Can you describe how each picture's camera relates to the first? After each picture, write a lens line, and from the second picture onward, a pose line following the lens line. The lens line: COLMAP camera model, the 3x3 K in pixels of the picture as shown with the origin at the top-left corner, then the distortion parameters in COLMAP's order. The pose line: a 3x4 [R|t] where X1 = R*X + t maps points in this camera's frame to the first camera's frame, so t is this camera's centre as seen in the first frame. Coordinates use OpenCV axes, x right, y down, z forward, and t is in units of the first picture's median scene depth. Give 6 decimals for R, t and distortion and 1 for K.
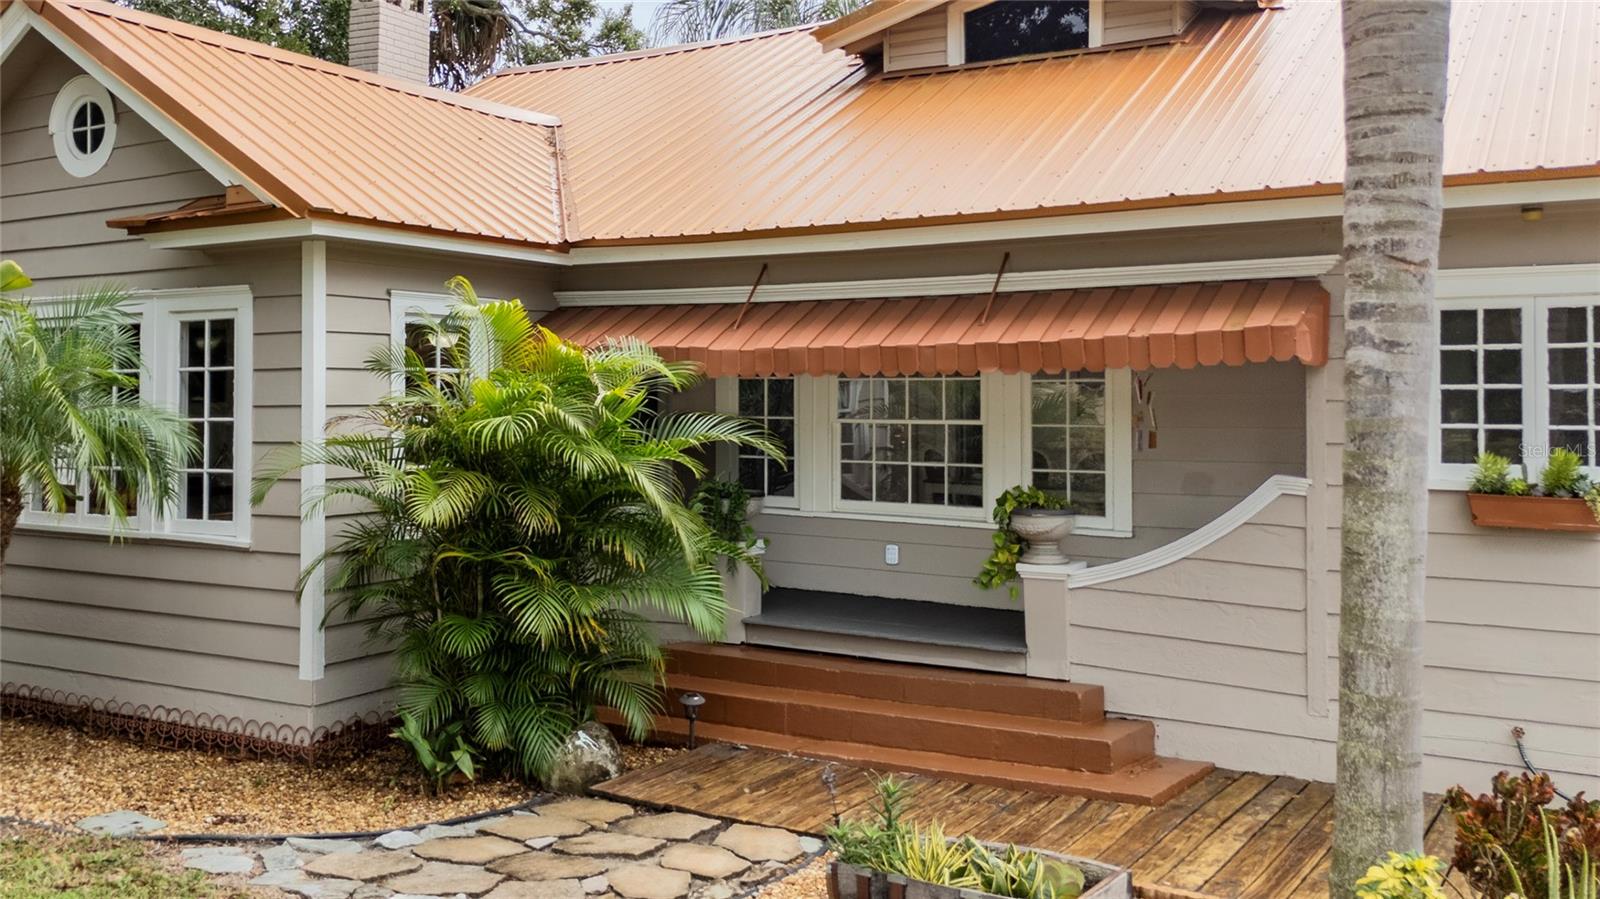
lens RADIAL K [[1545.7, 0, 523.9], [0, 1545.7, 368.0], [0, 0, 1]] dist [0.005389, -0.010525]
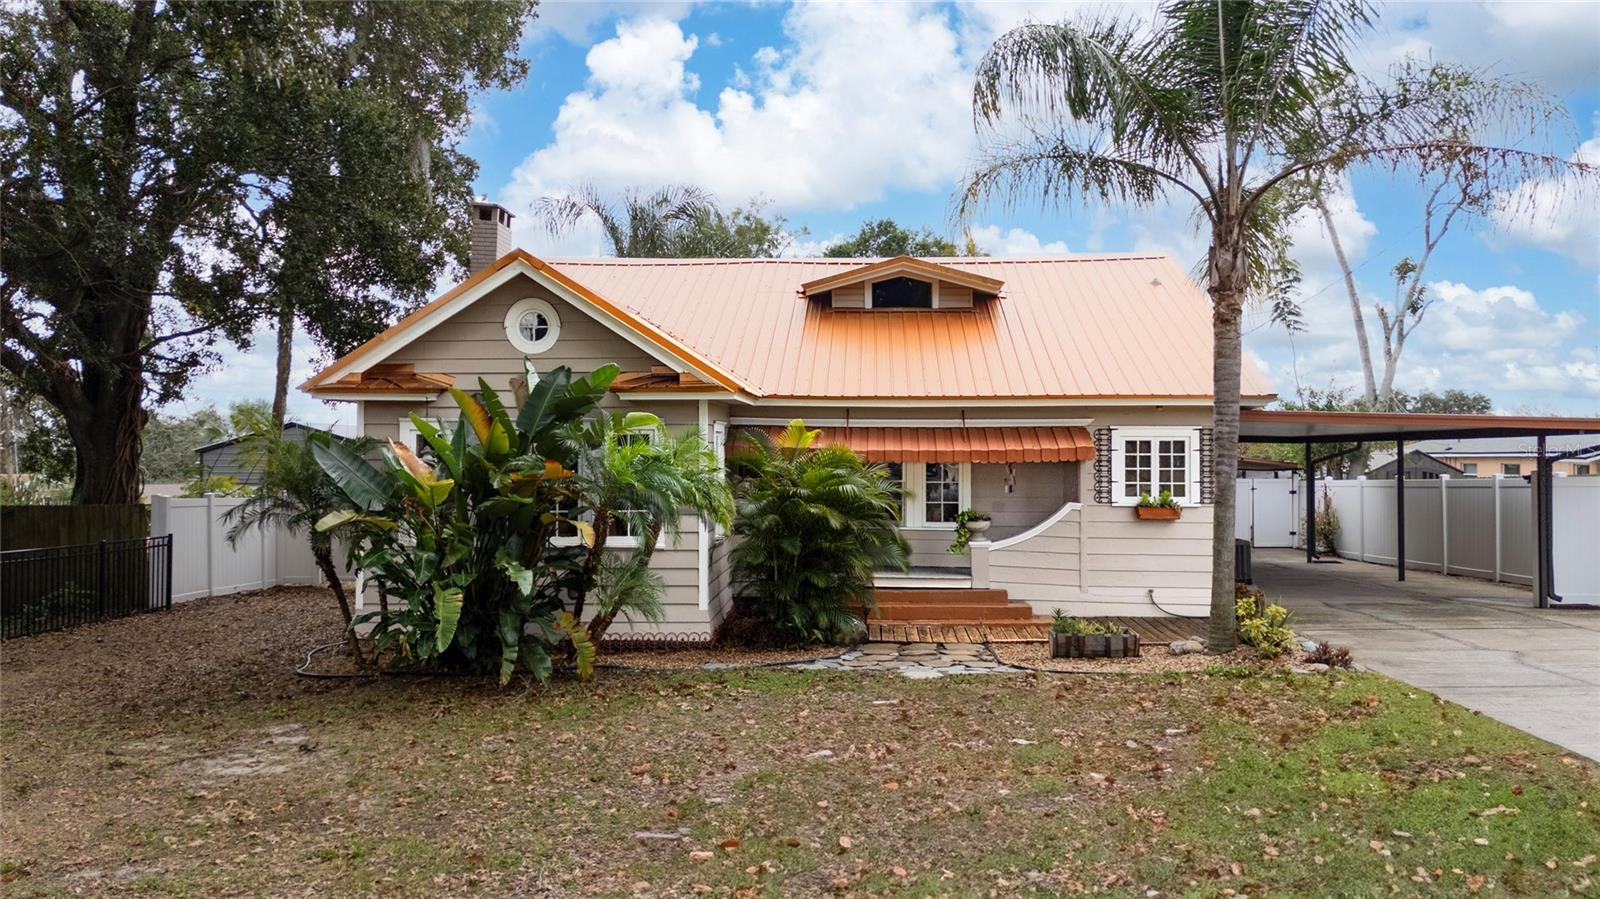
lens RADIAL K [[1115.0, 0, 800.0], [0, 1115.0, 449.5], [0, 0, 1]] dist [-0.067361, -0.000066]
pose [[0.866220, 0.002951, 0.499655, -0.812694], [-0.011686, 0.999829, 0.014354, -0.039375], [-0.499527, -0.018273, 0.866106, -0.377043]]
